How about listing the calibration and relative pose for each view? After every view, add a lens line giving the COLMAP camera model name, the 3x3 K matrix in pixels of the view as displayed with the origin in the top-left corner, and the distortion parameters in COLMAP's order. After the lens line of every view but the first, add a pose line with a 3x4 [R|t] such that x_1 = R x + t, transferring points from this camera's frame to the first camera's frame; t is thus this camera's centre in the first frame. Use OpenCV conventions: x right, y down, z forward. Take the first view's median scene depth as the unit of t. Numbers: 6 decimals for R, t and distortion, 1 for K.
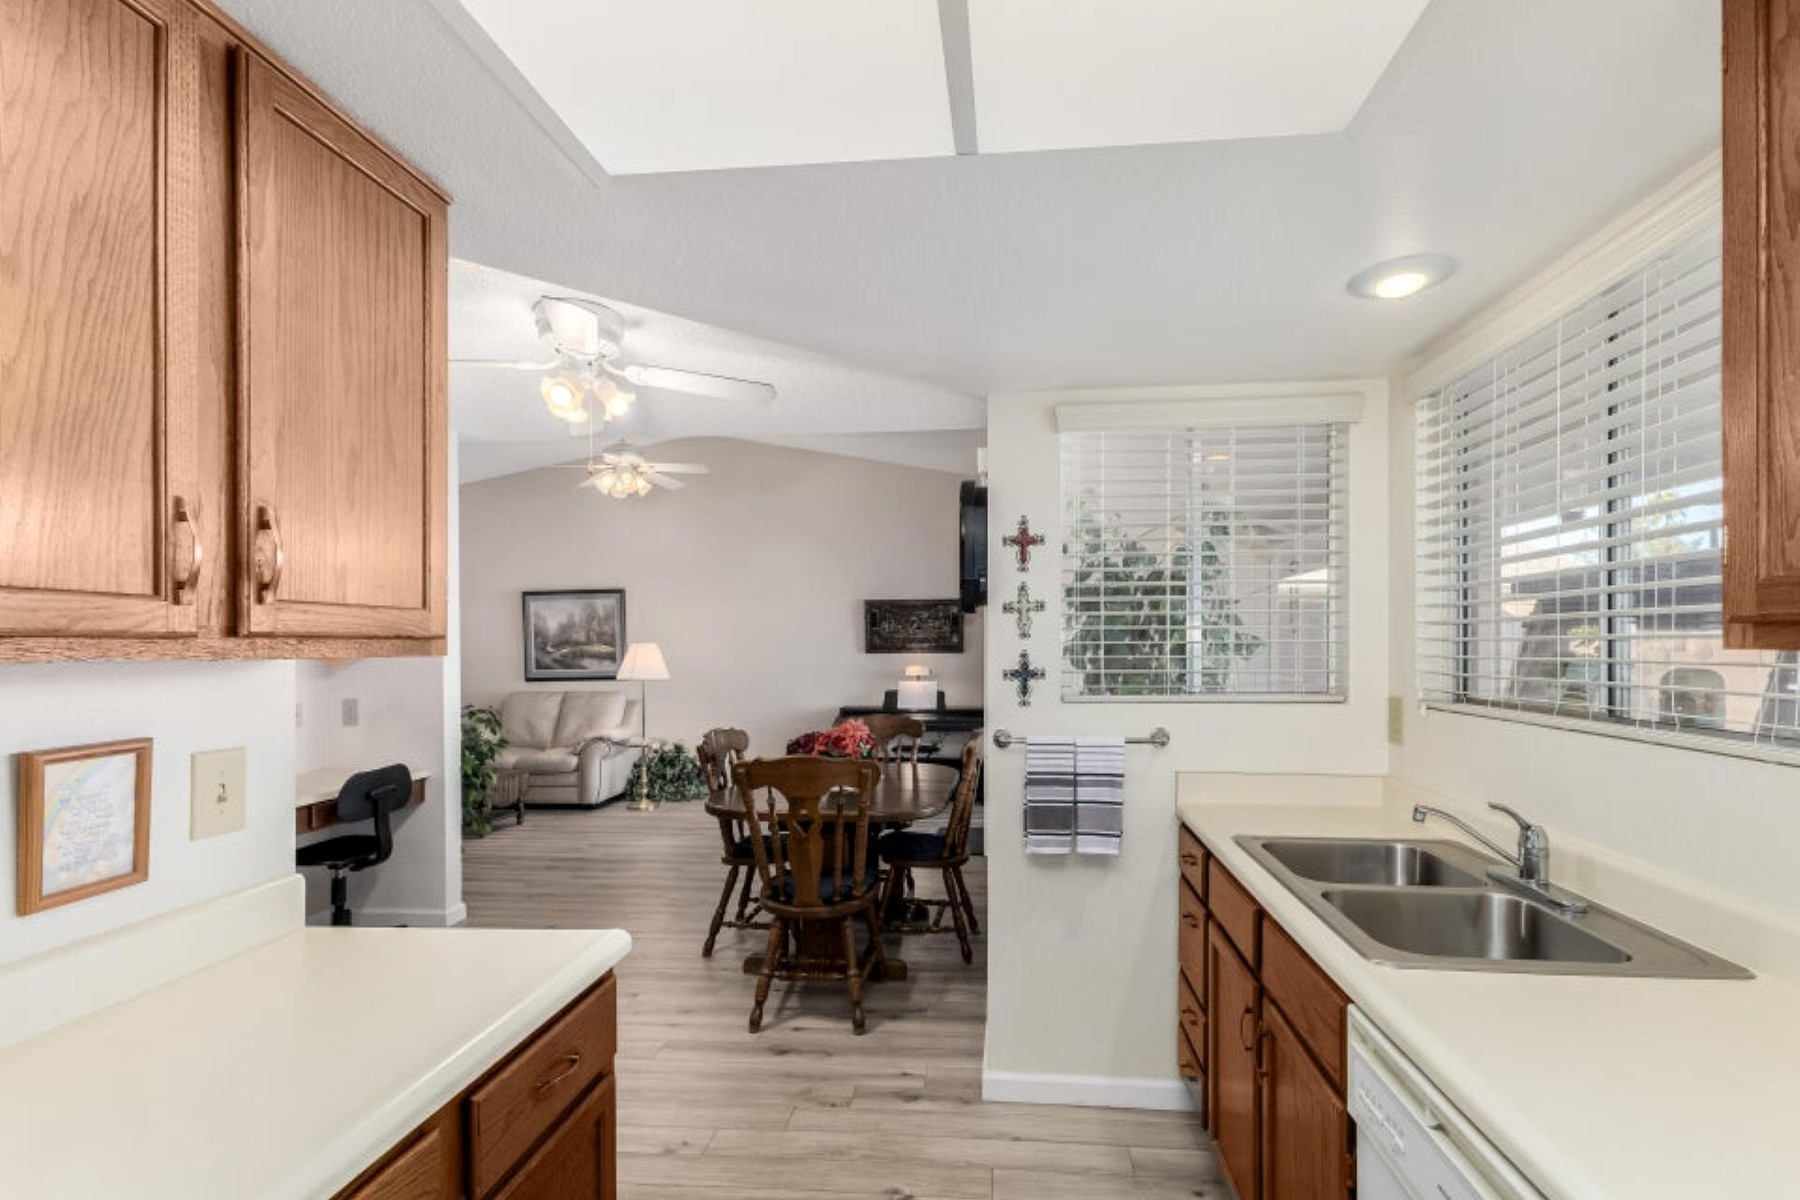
lens RADIAL K [[803.7, 0, 957.5], [0, 803.7, 647.7], [0, 0, 1]] dist [0.010574, -0.002661]
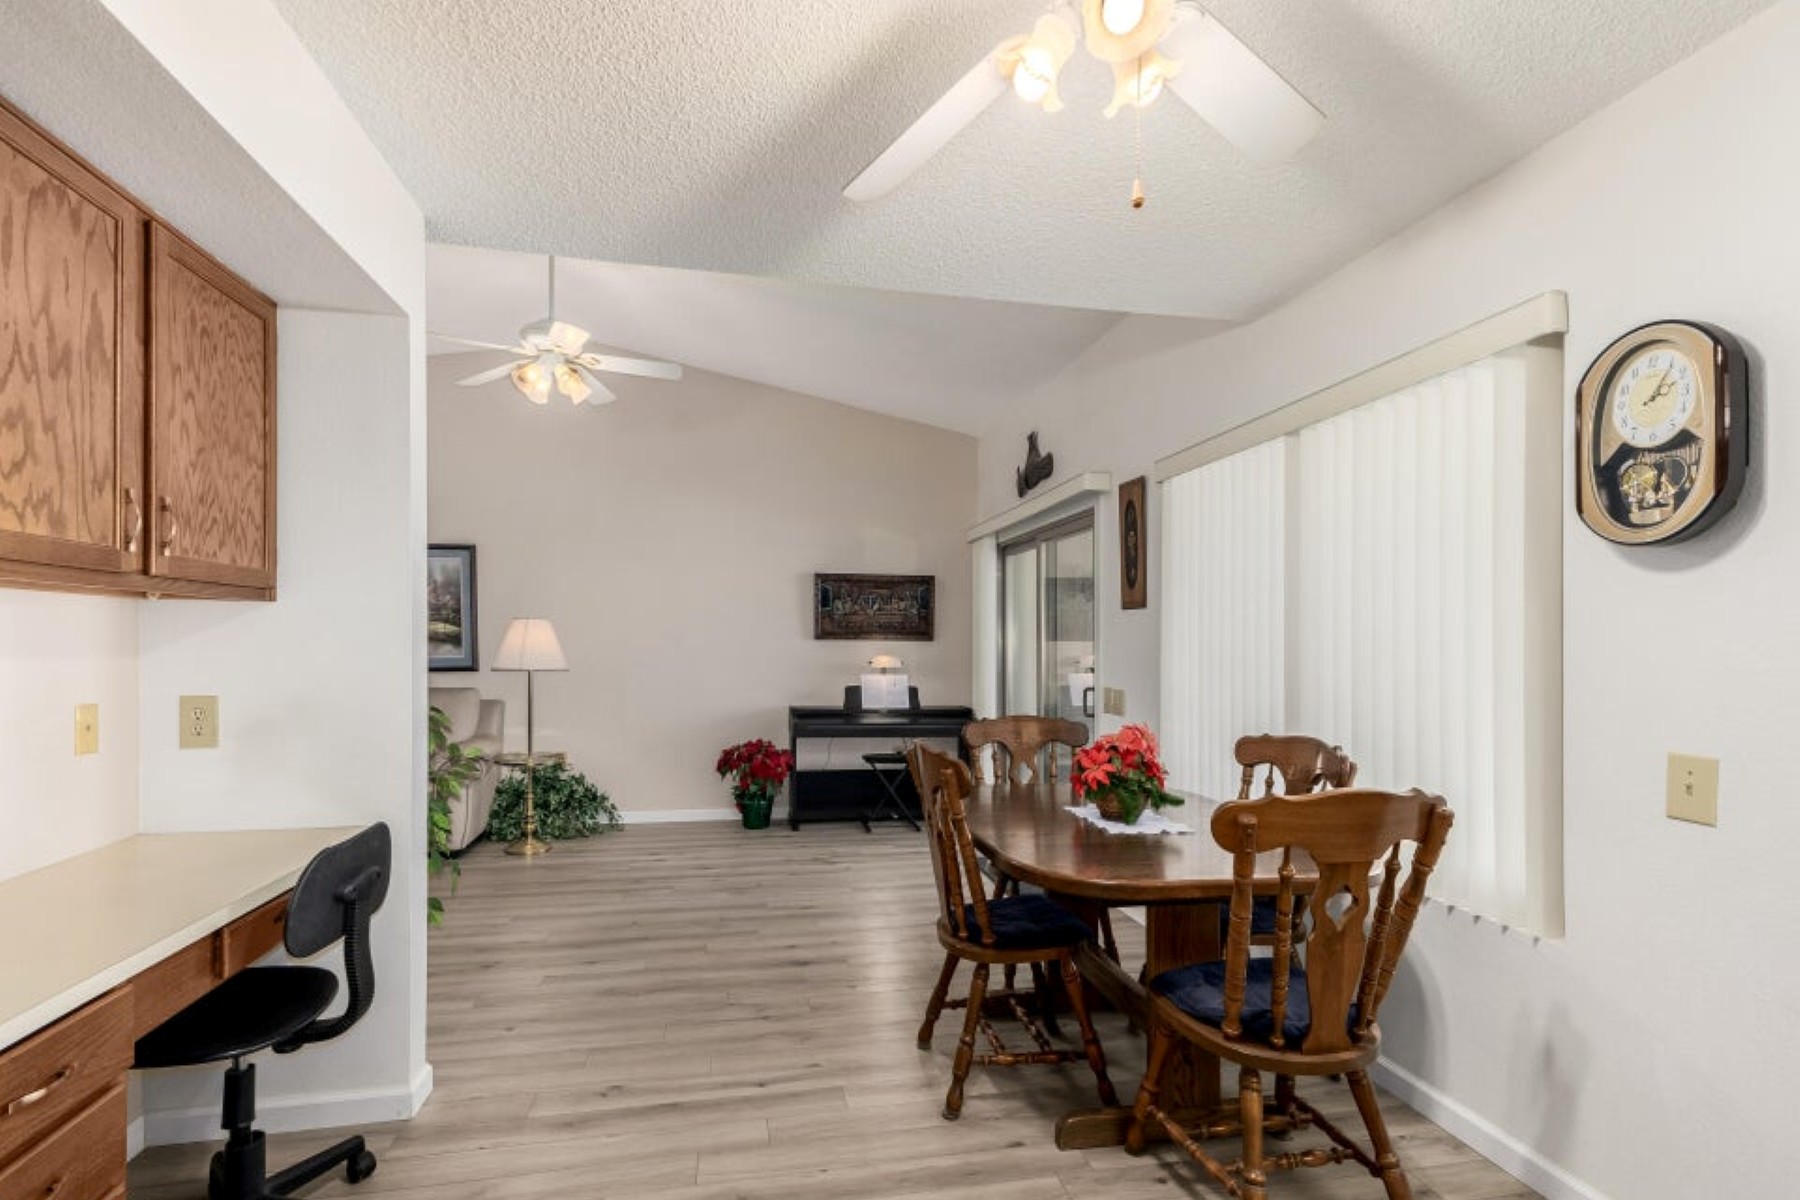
lens RADIAL K [[803.7, 0, 889.3], [0, 803.7, 655.1], [0, 0, 1]] dist [0.010574, -0.002661]
pose [[0.962364, 0.009597, 0.271593, -0.266127], [-0.011922, 0.999905, 0.006913, 0.016272], [-0.271501, -0.009891, 0.962387, 0.220722]]
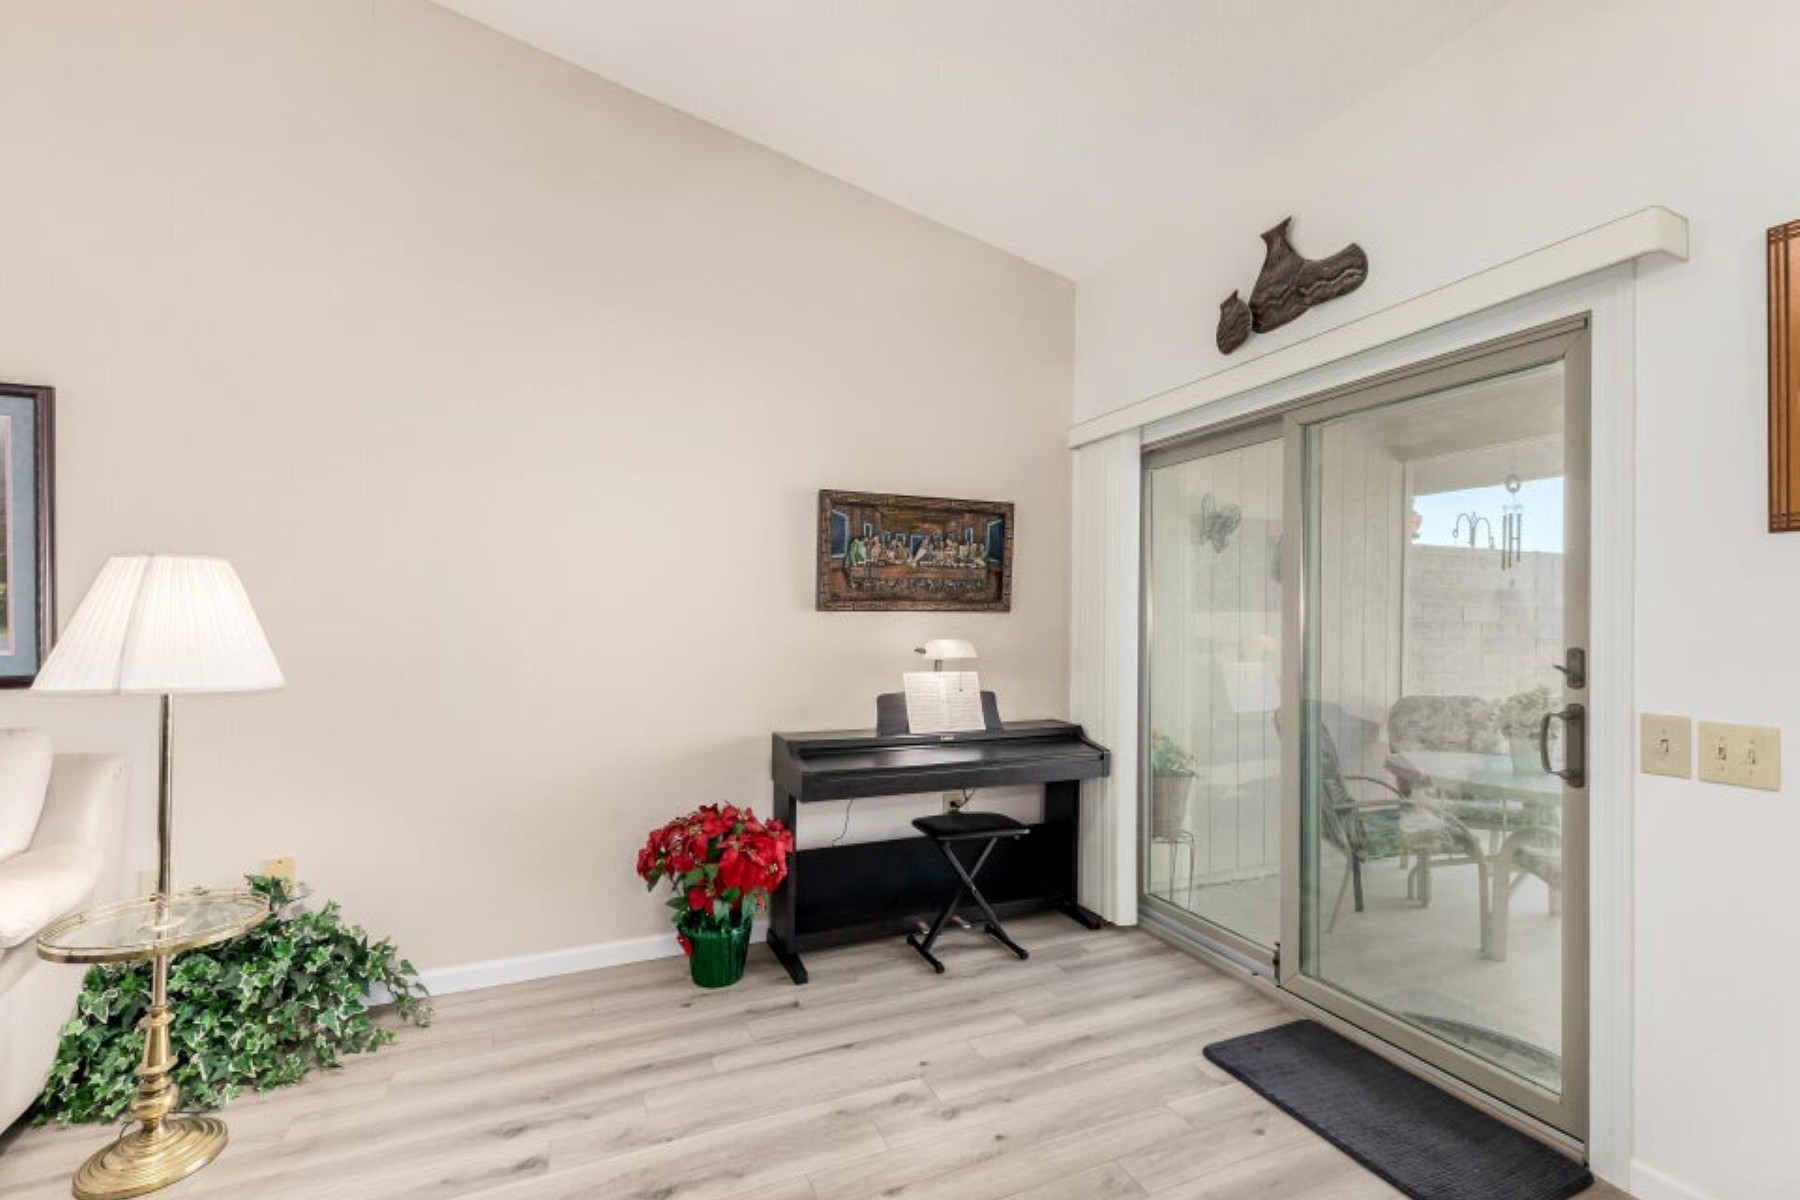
lens RADIAL K [[803.7, 0, 910.1], [0, 803.7, 608.7], [0, 0, 1]] dist [0.010574, -0.002661]
pose [[0.882522, 0.016013, 0.469998, -0.283281], [-0.007644, 0.999777, -0.019710, 0.014512], [-0.470208, 0.013802, 0.882448, 0.605006]]
